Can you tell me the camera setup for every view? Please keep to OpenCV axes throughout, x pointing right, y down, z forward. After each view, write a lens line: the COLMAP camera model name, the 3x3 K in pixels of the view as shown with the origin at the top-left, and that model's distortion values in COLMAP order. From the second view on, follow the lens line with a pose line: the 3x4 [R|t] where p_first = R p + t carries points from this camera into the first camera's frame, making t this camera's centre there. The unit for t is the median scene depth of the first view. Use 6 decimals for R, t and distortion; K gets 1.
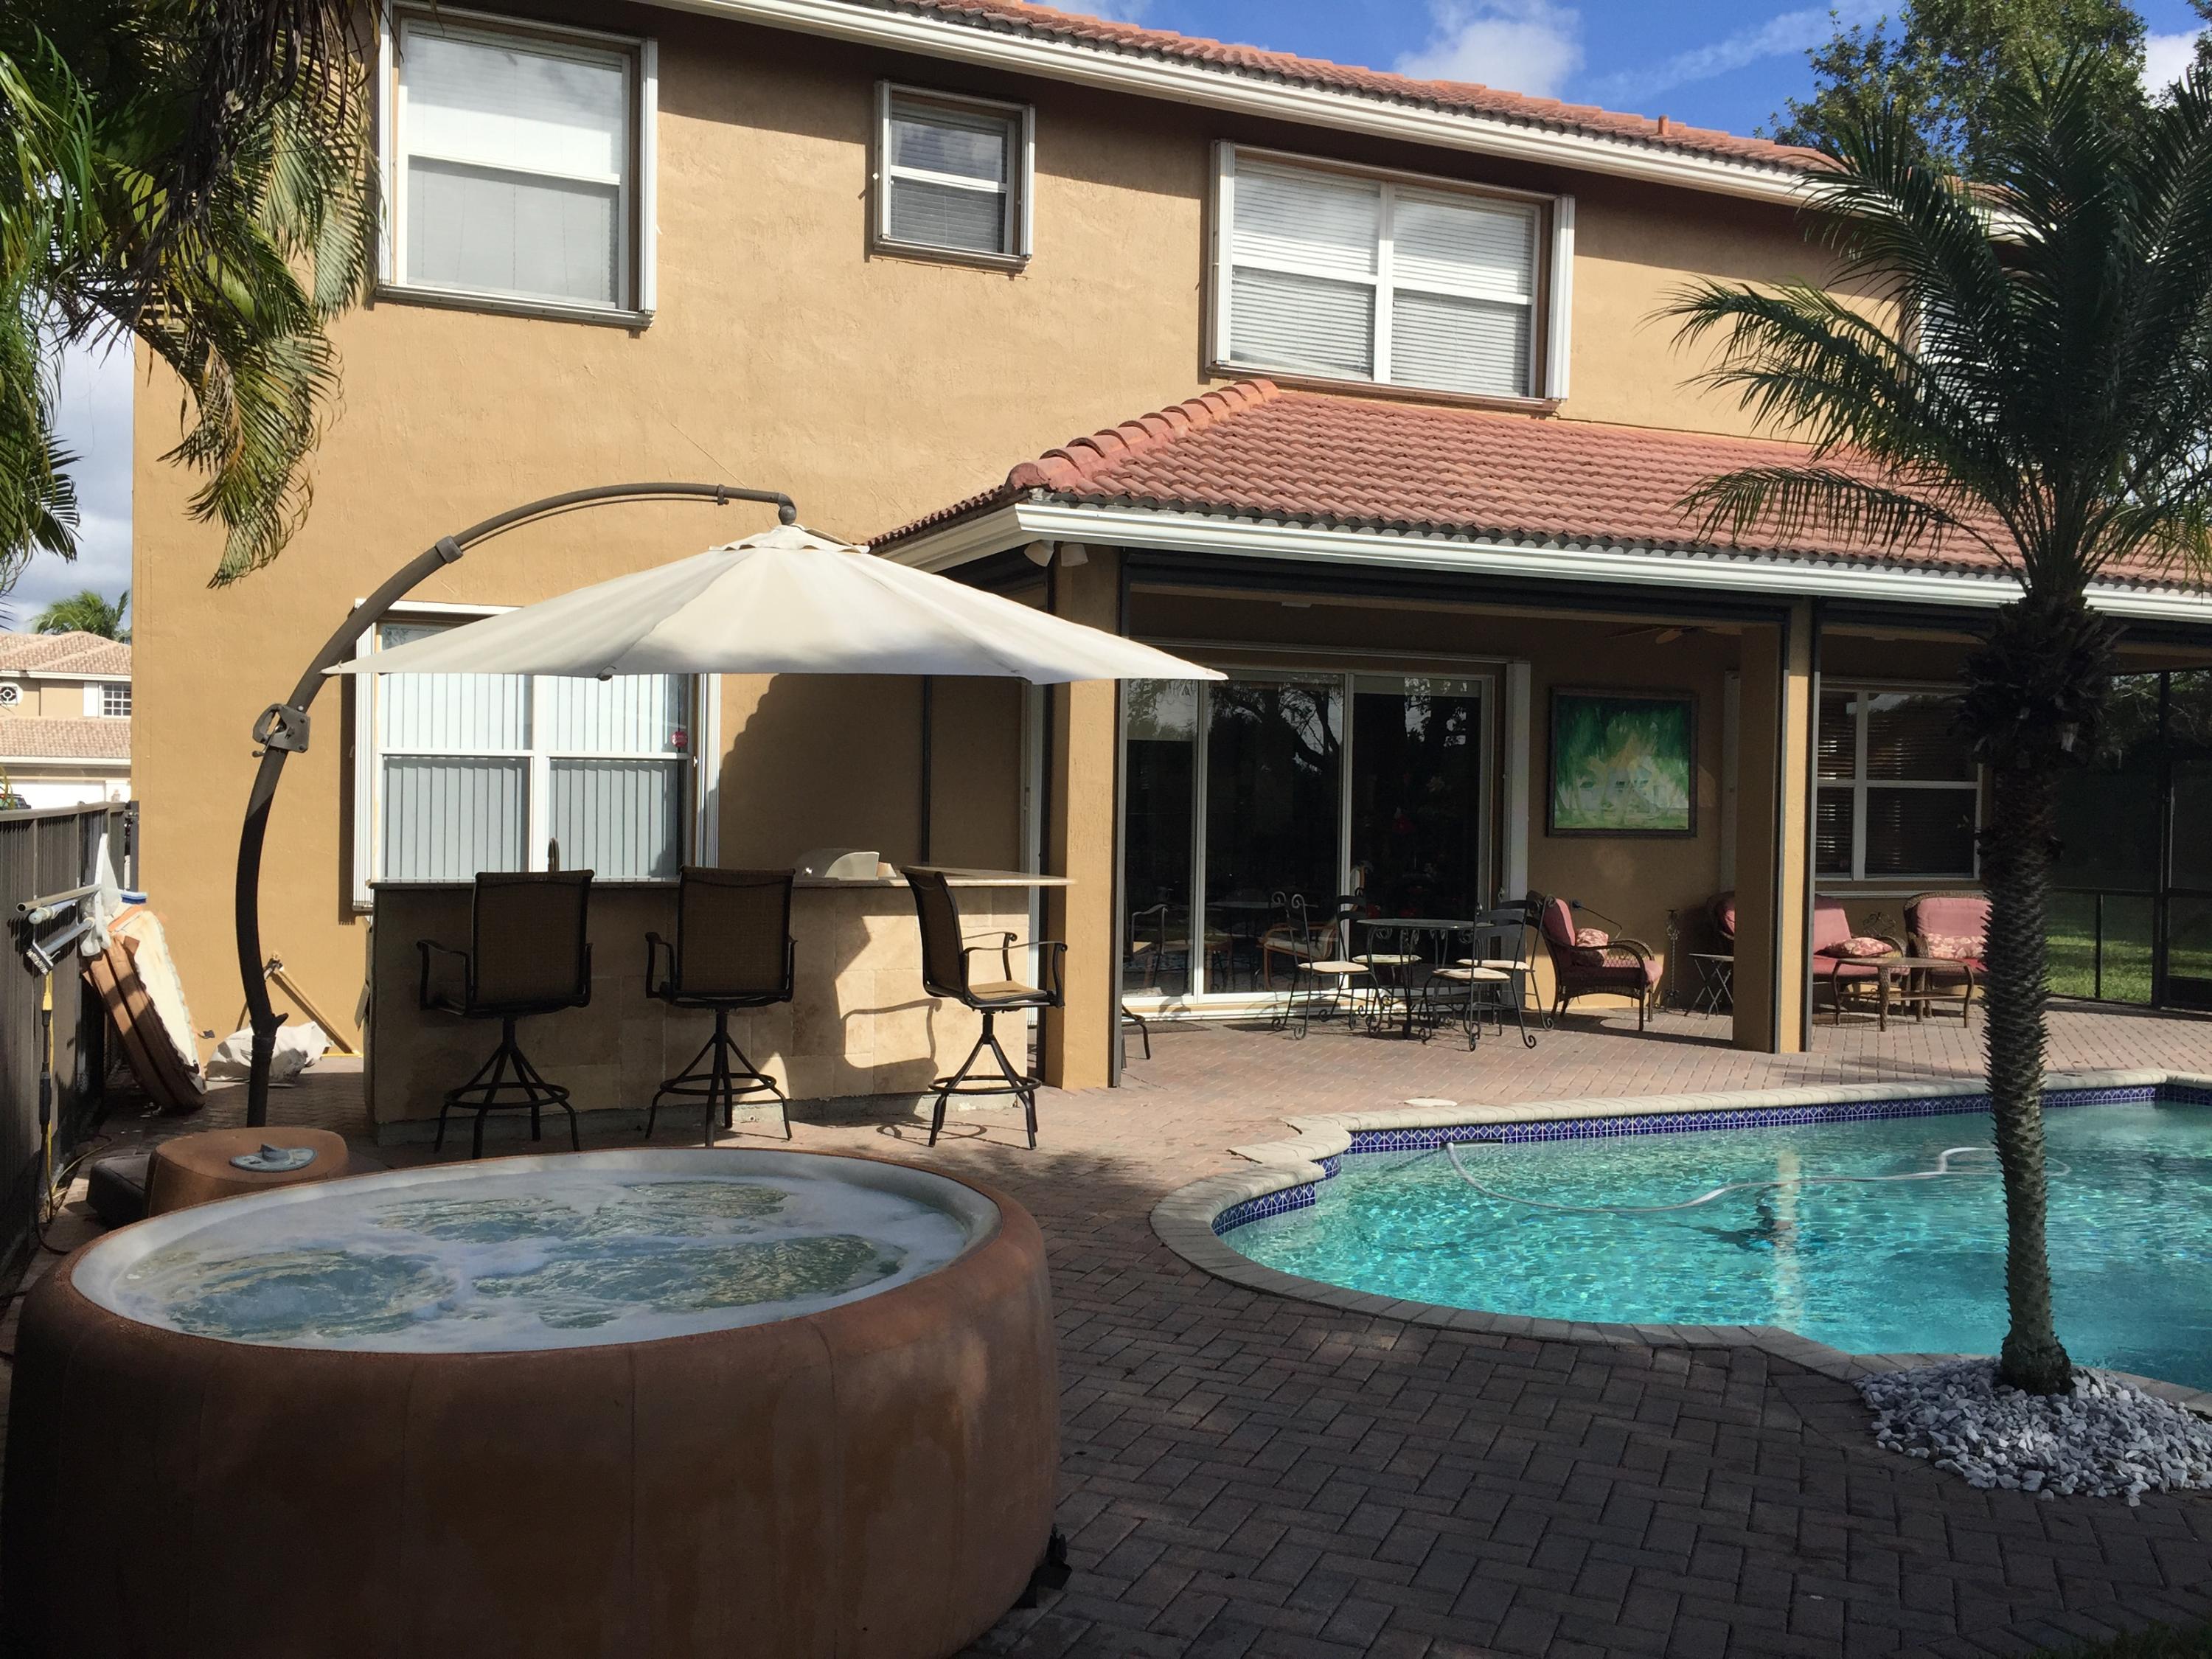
lens RADIAL K [[1906.4, 0, 1116.5], [0, 1906.4, 833.1], [0, 0, 1]] dist [0.099833, -0.145547]
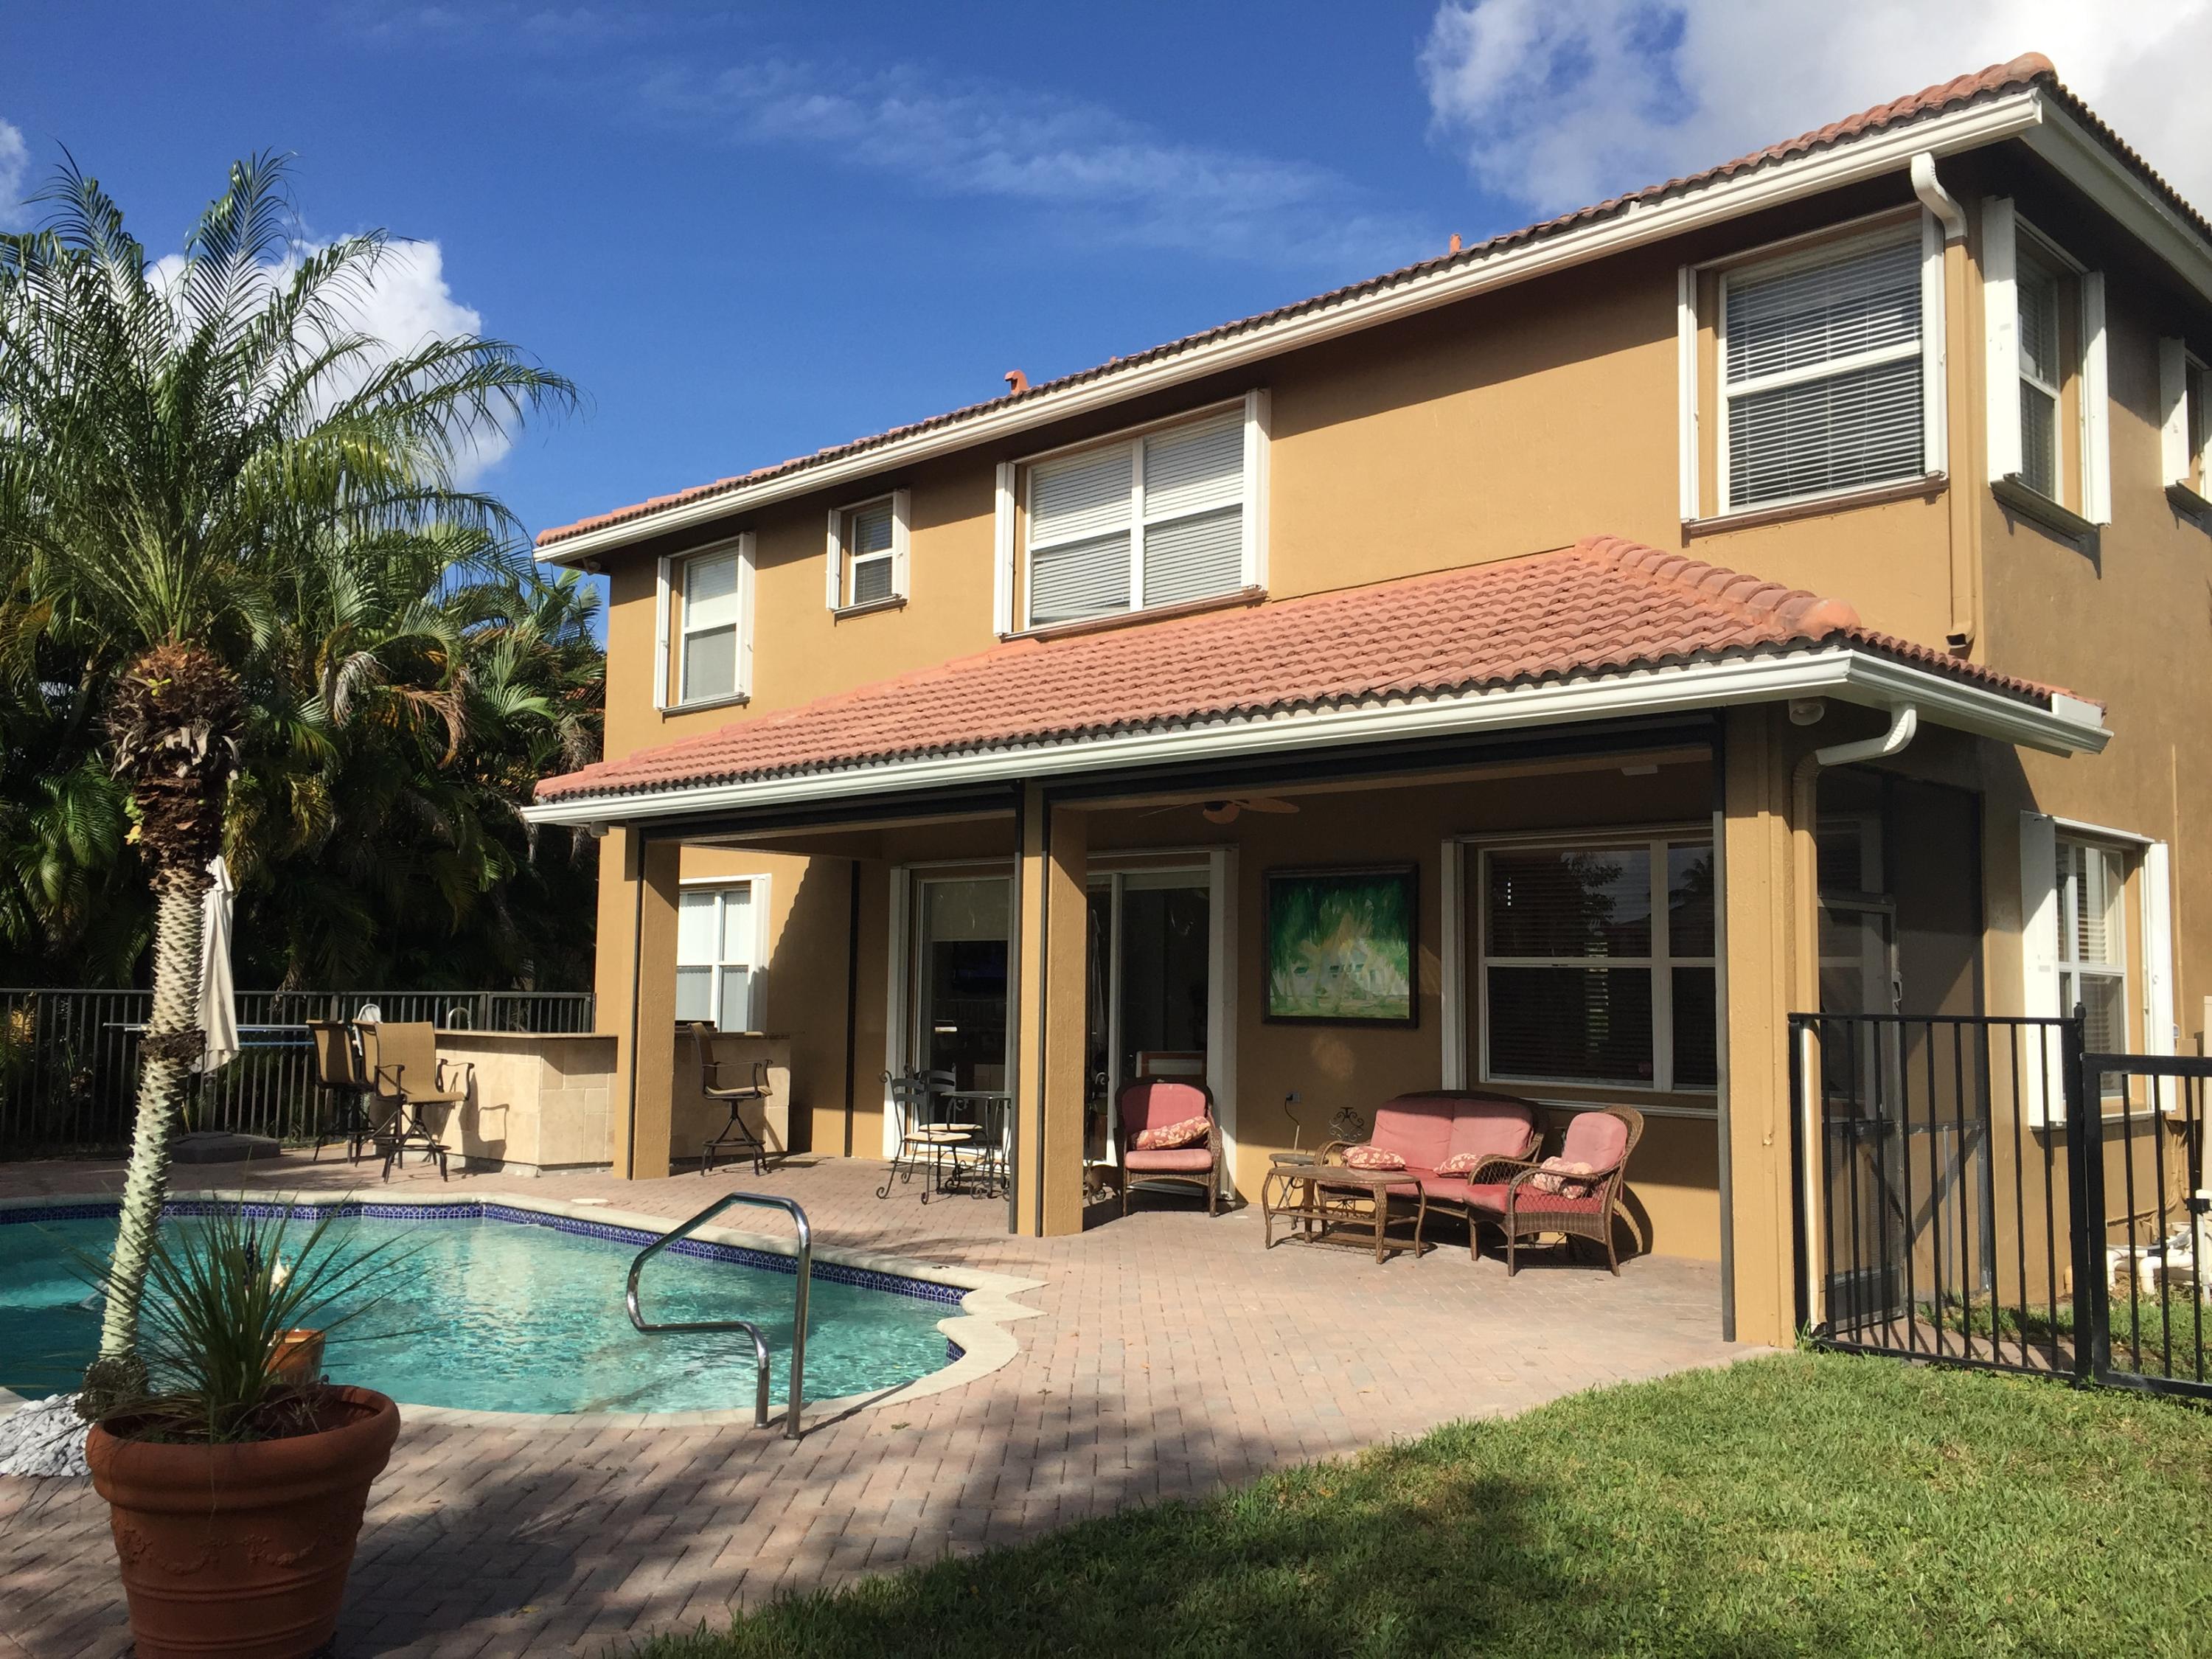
lens RADIAL K [[1906.4, 0, 1116.5], [0, 1906.4, 833.1], [0, 0, 1]] dist [0.099833, -0.145547]
pose [[0.361498, -0.090971, -0.927924, 1.138327], [-0.027590, 0.993749, -0.108173, 0.012517], [0.931965, 0.064706, 0.356728, 0.598635]]
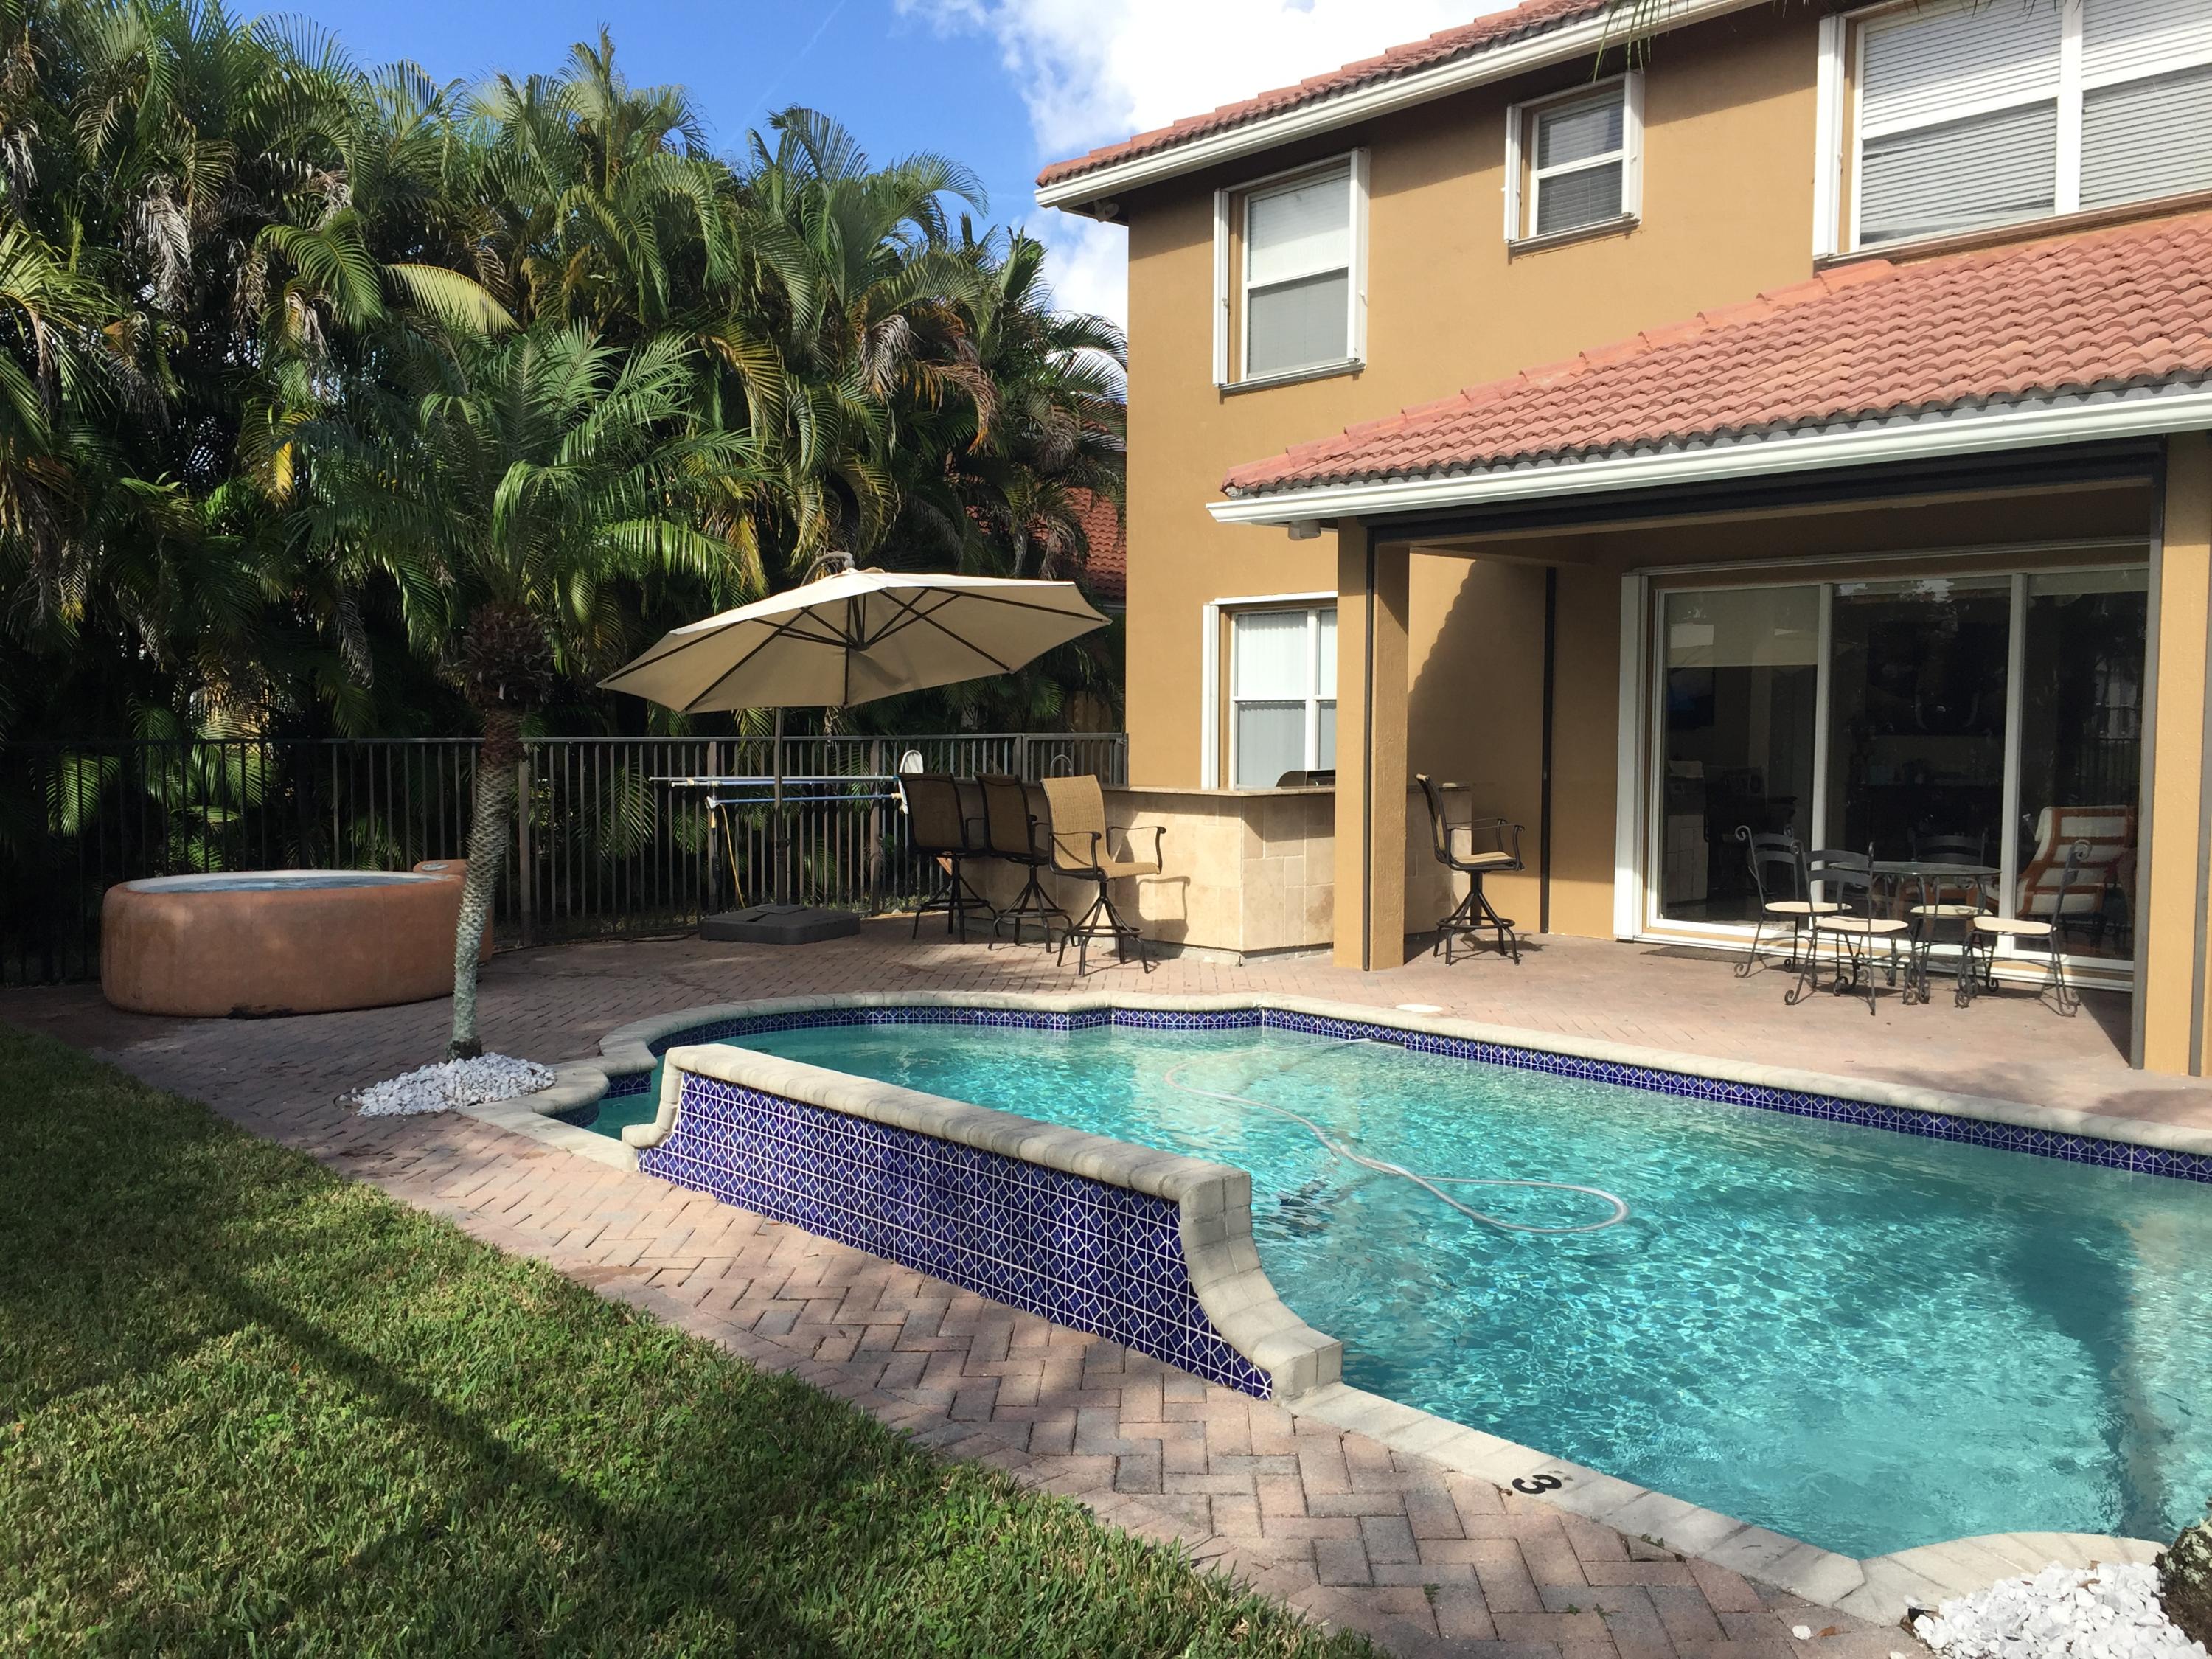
lens RADIAL K [[1906.4, 0, 1116.5], [0, 1906.4, 833.1], [0, 0, 1]] dist [0.099833, -0.145547]
pose [[0.325622, 0.040583, -0.944629, 0.788382], [-0.017627, 0.999165, 0.036849, 0.004883], [0.945336, 0.004652, 0.326066, 0.349924]]
